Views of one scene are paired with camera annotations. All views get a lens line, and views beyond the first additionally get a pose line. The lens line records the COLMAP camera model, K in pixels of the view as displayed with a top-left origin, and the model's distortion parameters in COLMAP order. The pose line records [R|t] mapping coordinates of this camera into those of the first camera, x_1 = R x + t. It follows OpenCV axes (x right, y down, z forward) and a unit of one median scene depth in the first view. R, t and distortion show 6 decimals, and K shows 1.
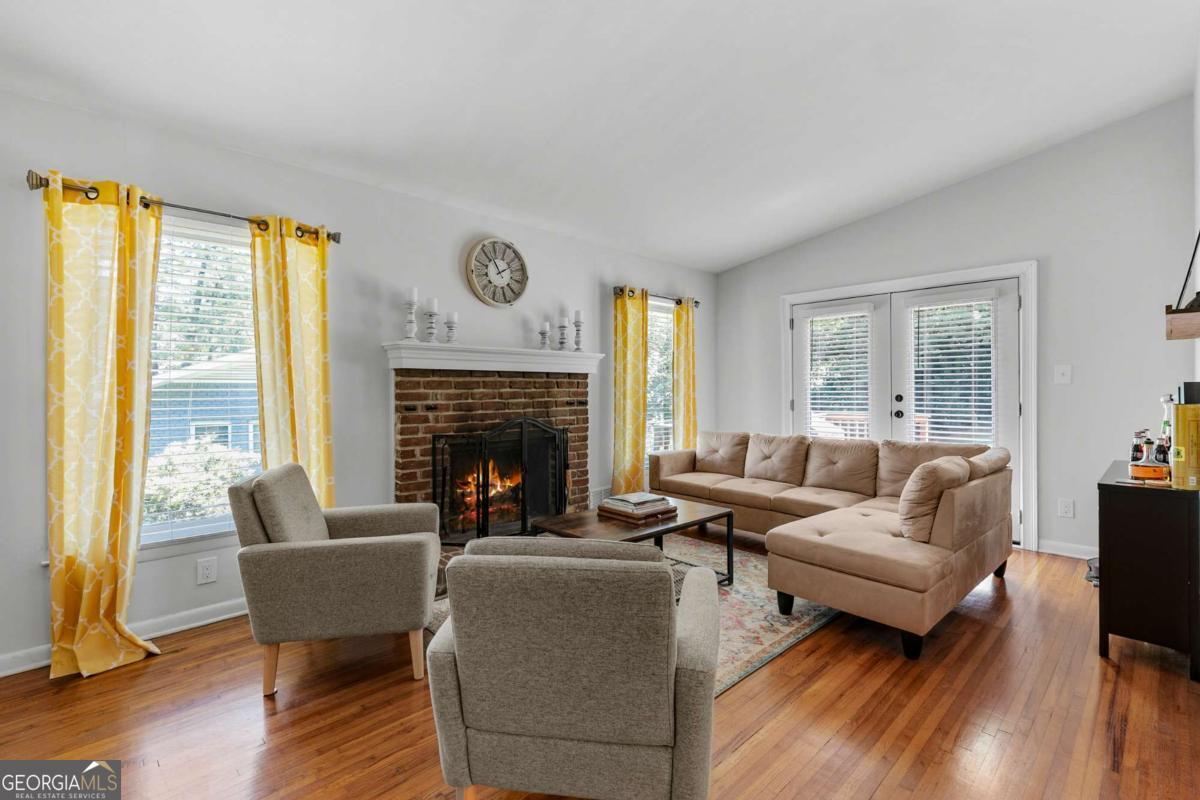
lens RADIAL K [[544.4, 0, 609.9], [0, 544.4, 397.7], [0, 0, 1]] dist [0.009864, -0.002575]
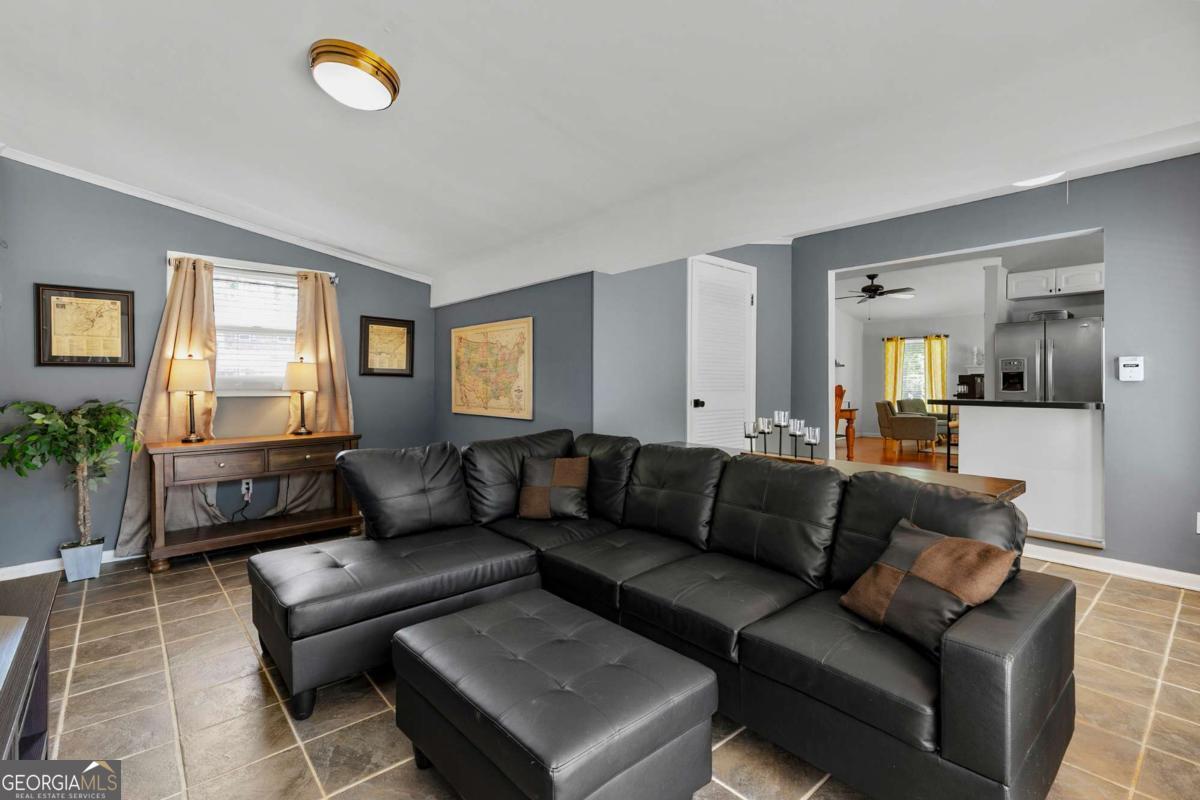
lens RADIAL K [[544.4, 0, 603.9], [0, 544.4, 392.8], [0, 0, 1]] dist [0.009864, -0.002575]
pose [[-0.047168, 0.019896, -0.998689, 2.315585], [-0.017047, 0.999640, 0.020720, 0.018344], [0.998742, 0.018002, -0.046812, -0.743972]]
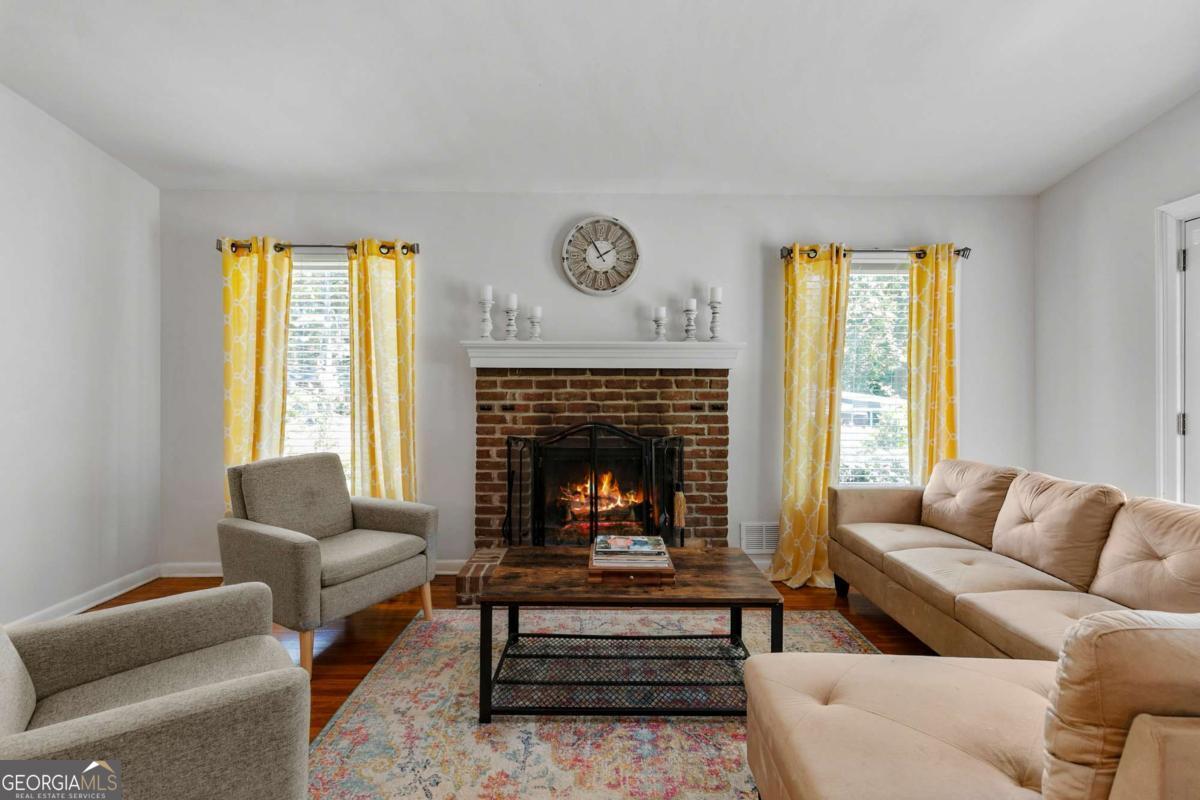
lens RADIAL K [[544.4, 0, 608.7], [0, 544.4, 393.8], [0, 0, 1]] dist [0.009864, -0.002575]
pose [[0.722631, 0.009523, -0.691169, 0.410411], [-0.014551, 0.999893, -0.001437, -0.006869], [0.691081, 0.011096, 0.722692, 0.379712]]
